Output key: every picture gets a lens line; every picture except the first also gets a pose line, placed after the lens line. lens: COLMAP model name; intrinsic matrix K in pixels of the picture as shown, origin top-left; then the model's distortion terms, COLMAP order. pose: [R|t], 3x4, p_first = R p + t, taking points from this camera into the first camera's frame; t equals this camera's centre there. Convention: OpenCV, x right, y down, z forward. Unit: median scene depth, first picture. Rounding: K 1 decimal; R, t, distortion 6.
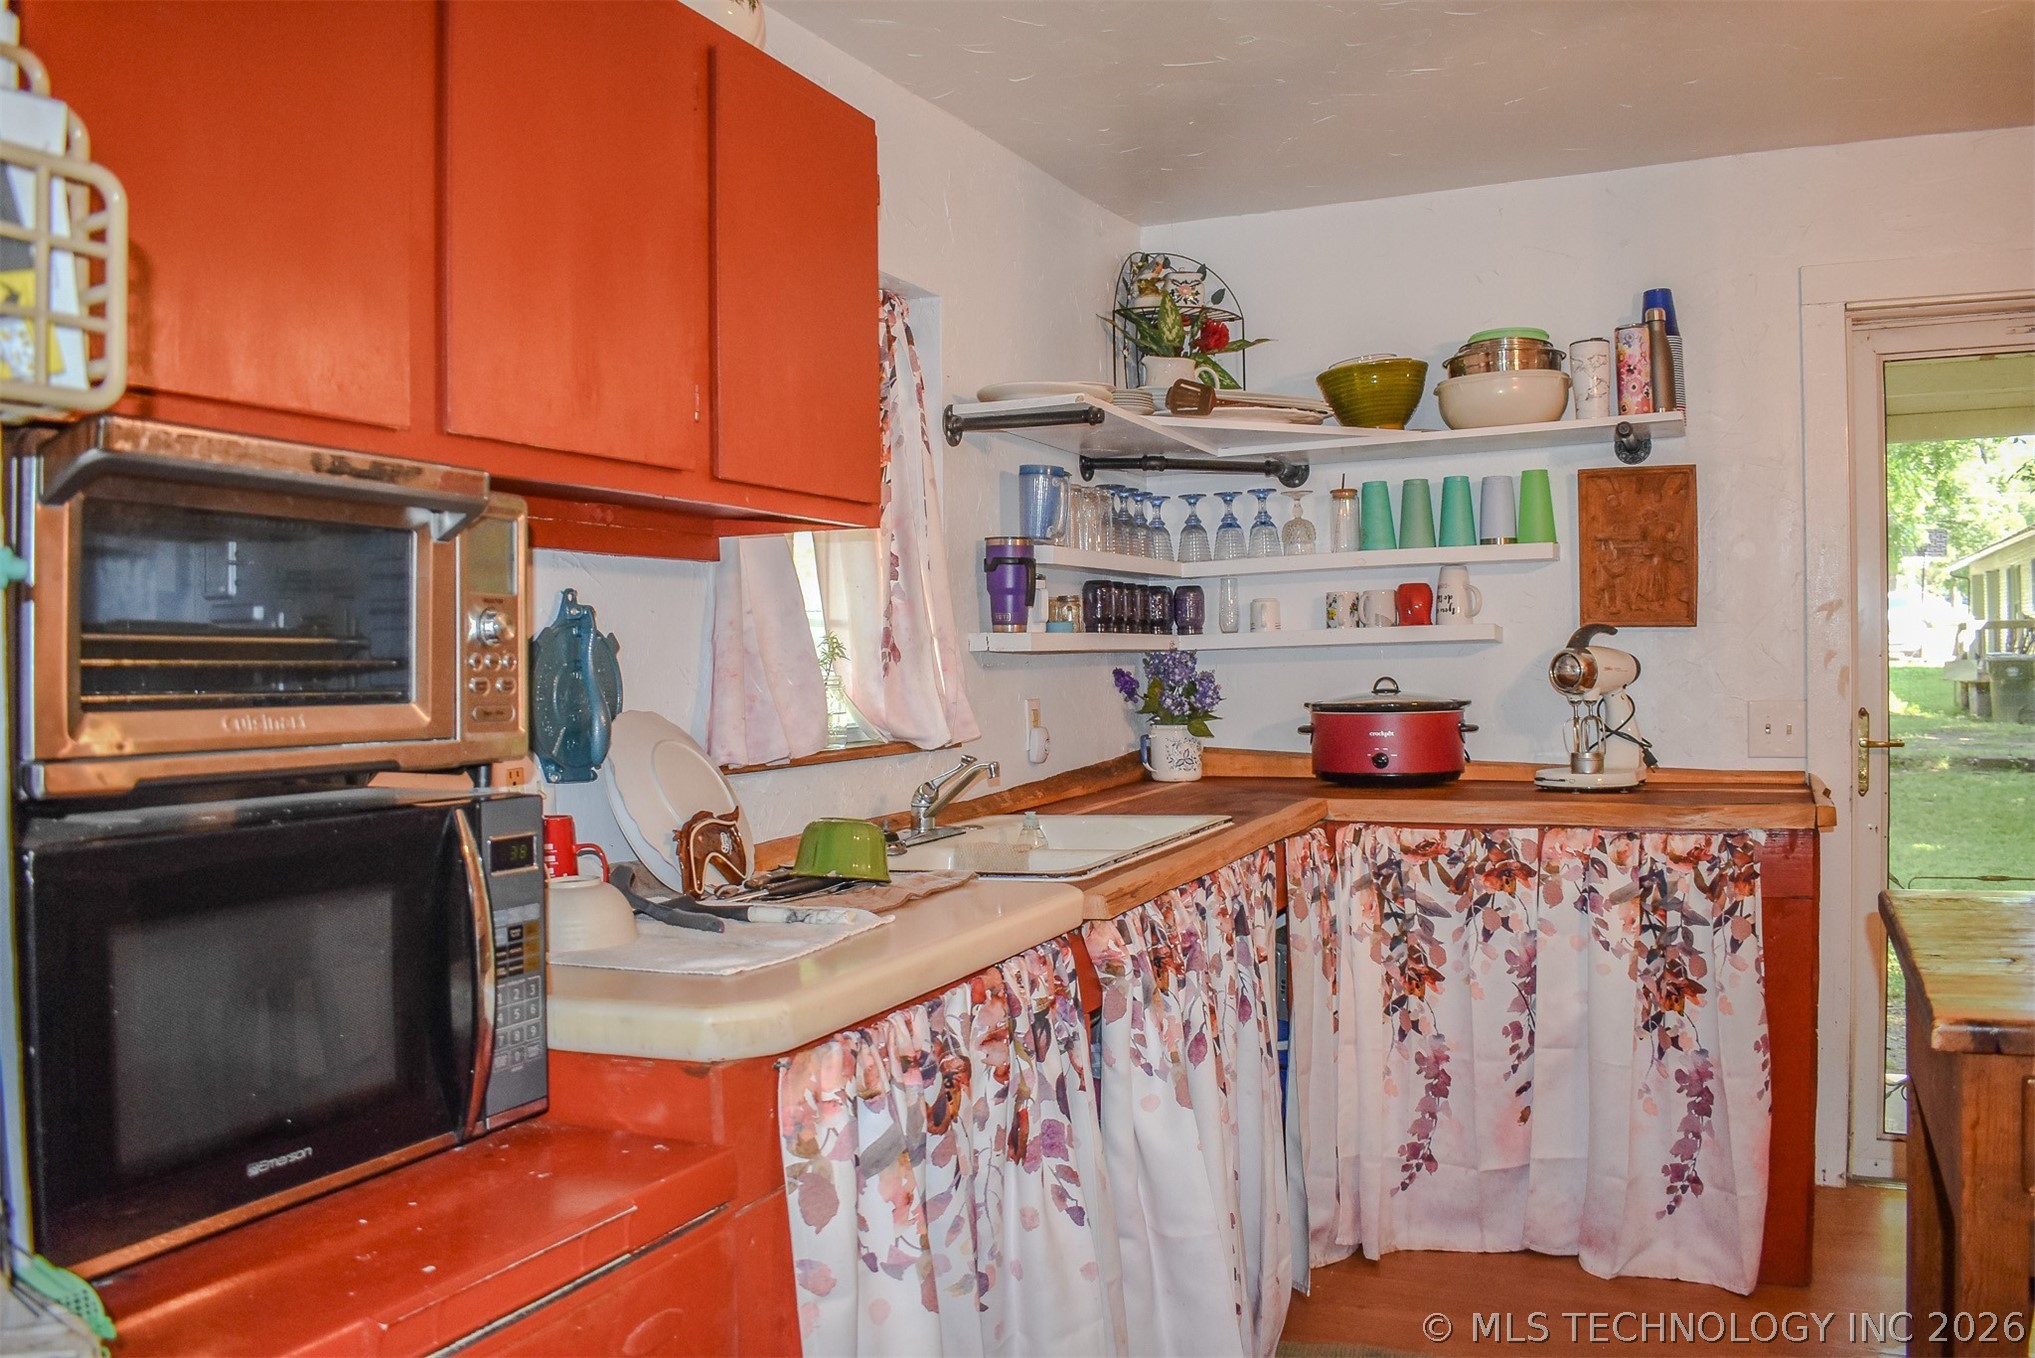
lens RADIAL K [[1604.2, 0, 1013.6], [0, 1604.2, 672.2], [0, 0, 1]] dist [-0.093408, 0.016502]
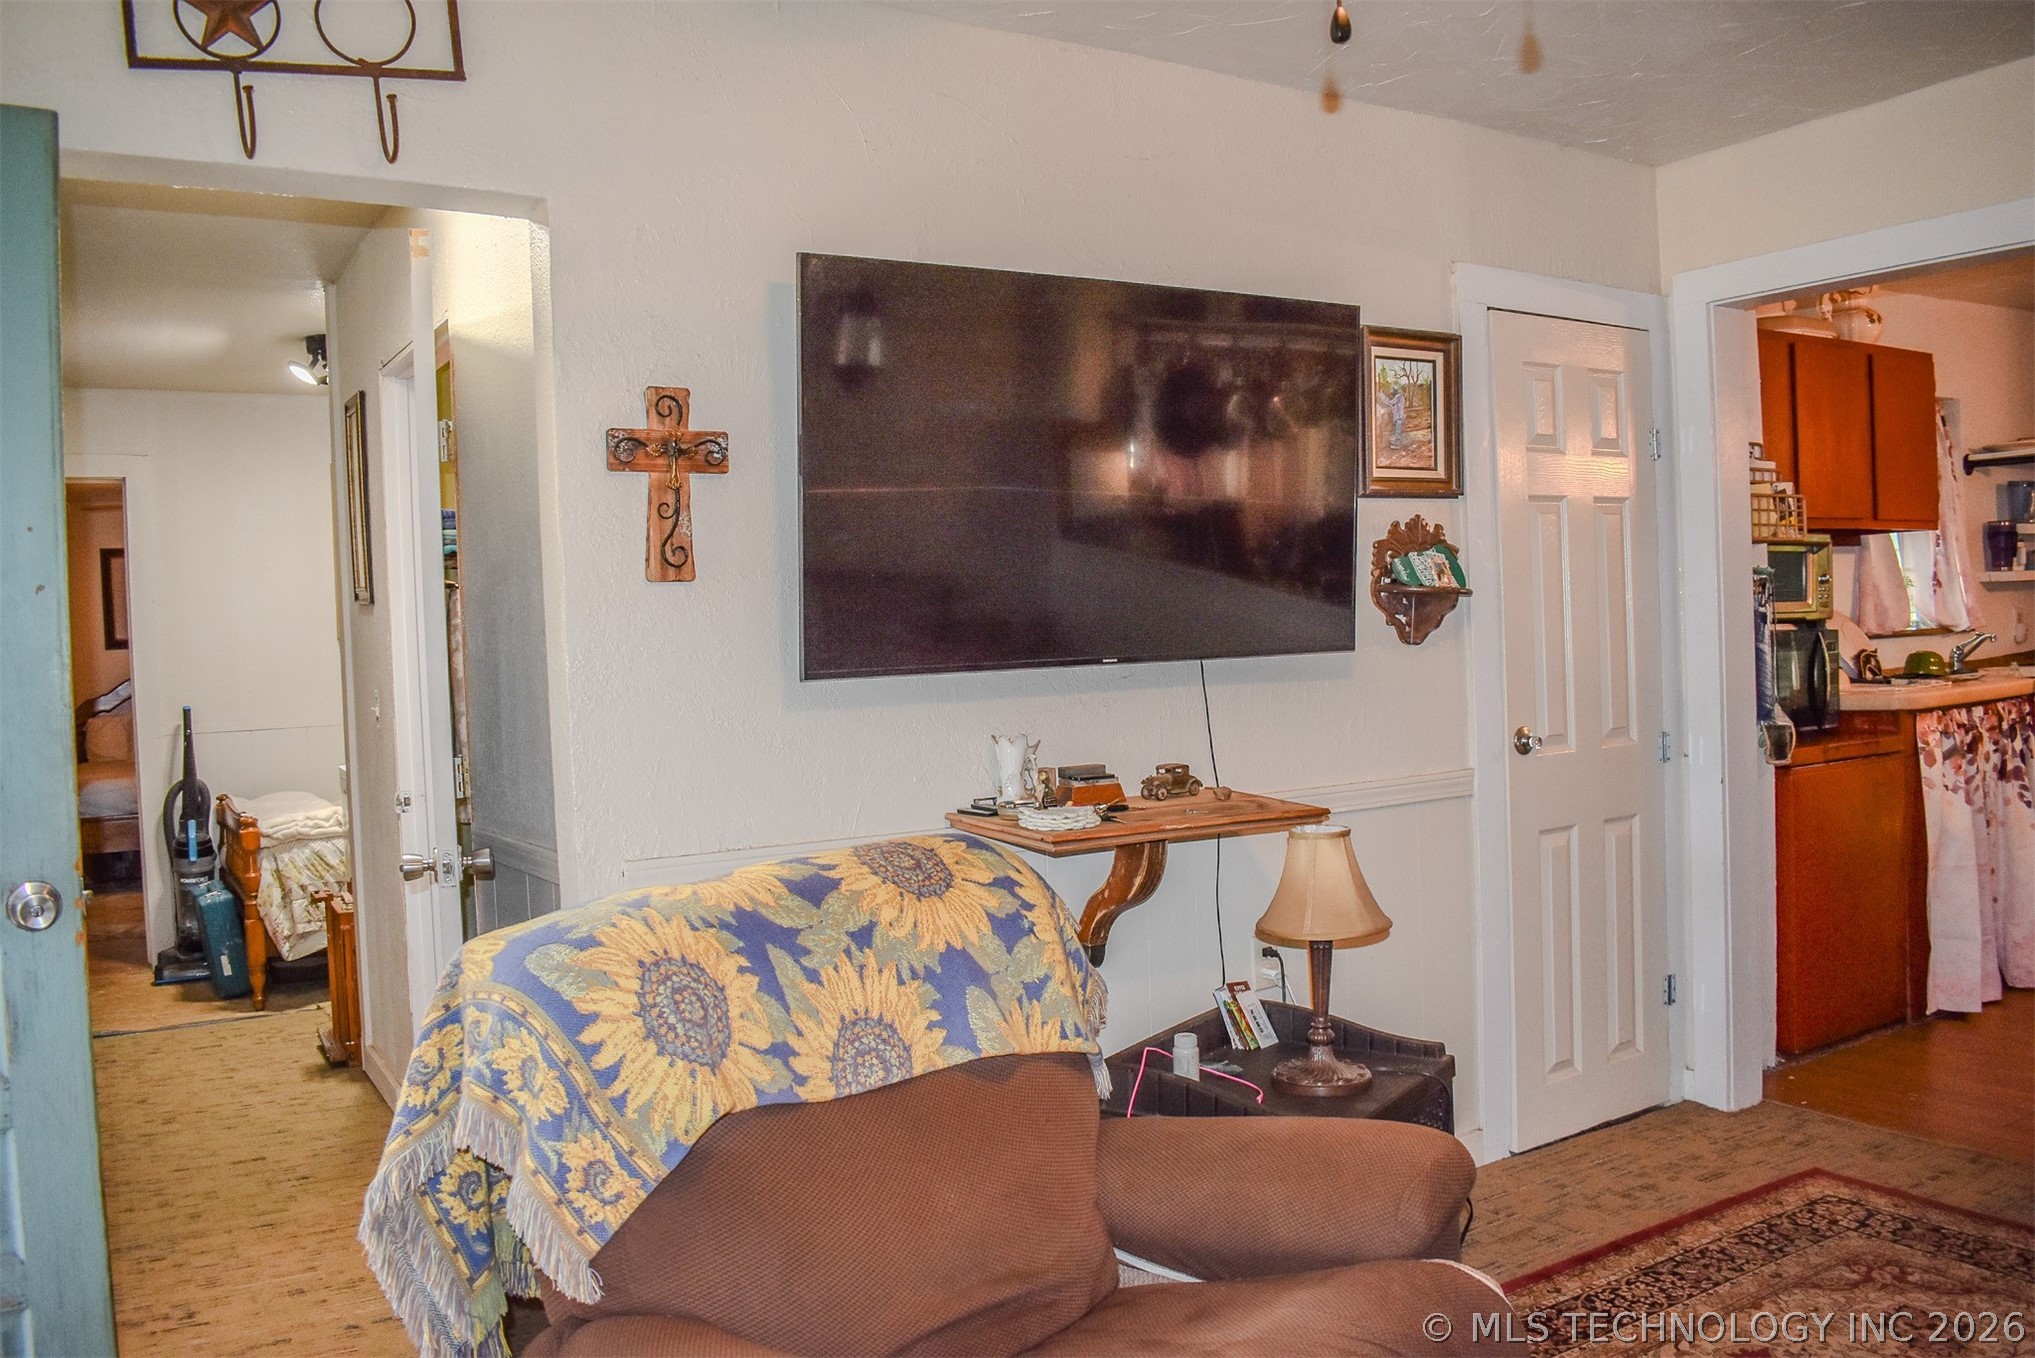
lens RADIAL K [[1604.2, 0, 1017.2], [0, 1604.2, 685.8], [0, 0, 1]] dist [-0.093408, 0.016502]
pose [[0.837686, 0.000898, -0.546152, 0.020673], [0.023258, 0.999033, 0.037315, 0.015227], [0.545657, -0.043960, 0.836855, -1.187143]]
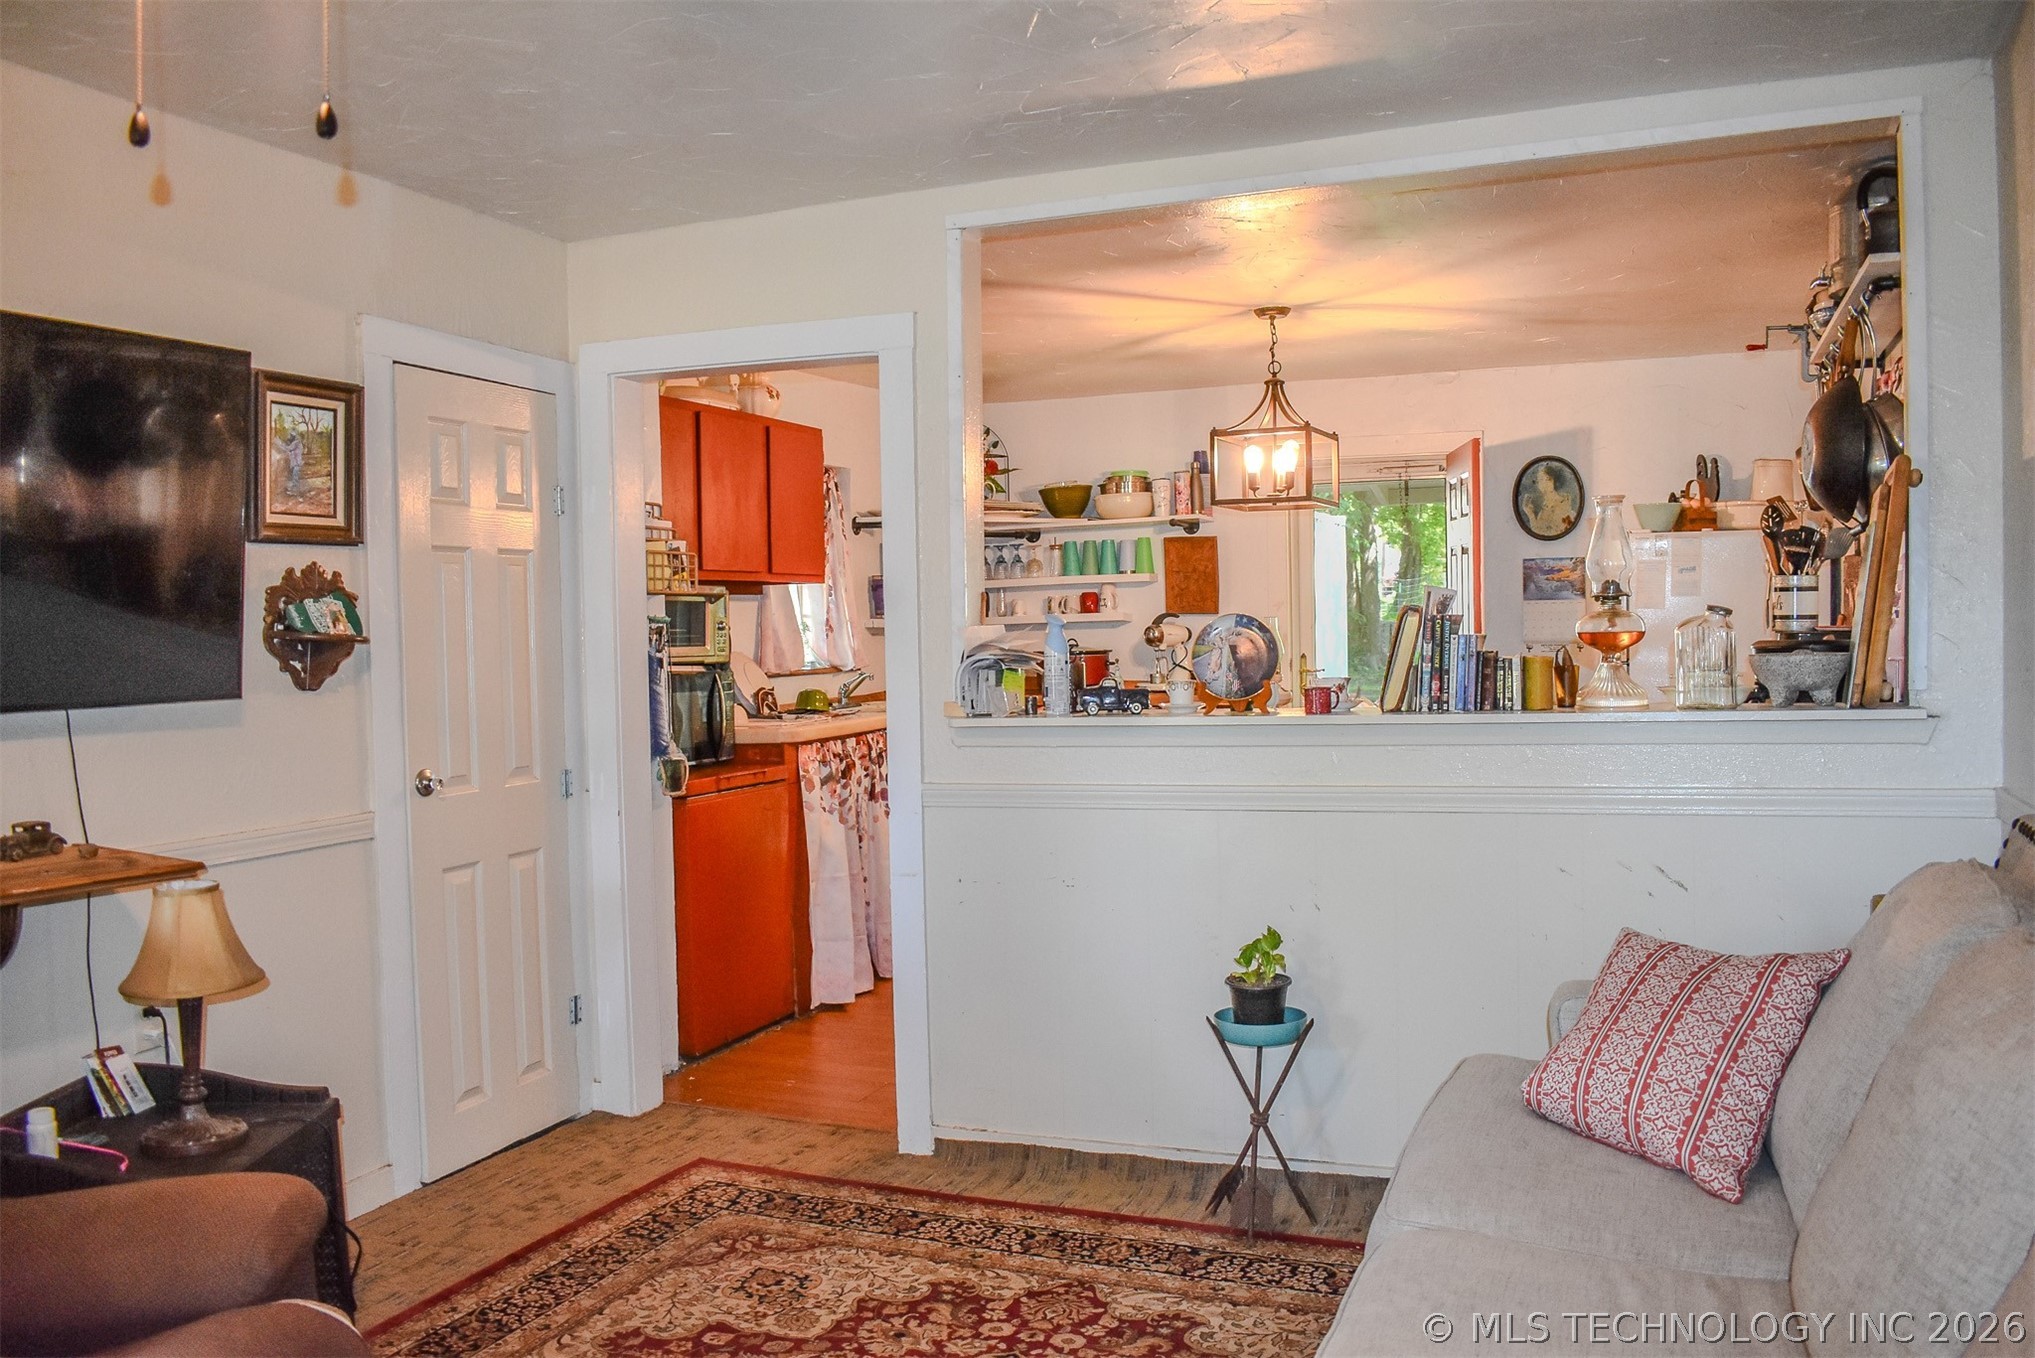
lens RADIAL K [[1604.2, 0, 1032.1], [0, 1604.2, 685.6], [0, 0, 1]] dist [-0.093408, 0.016502]
pose [[0.998726, -0.003202, 0.050368, 0.092118], [0.001604, 0.999495, 0.031734, -0.002765], [-0.050444, -0.031613, 0.998226, -1.227369]]
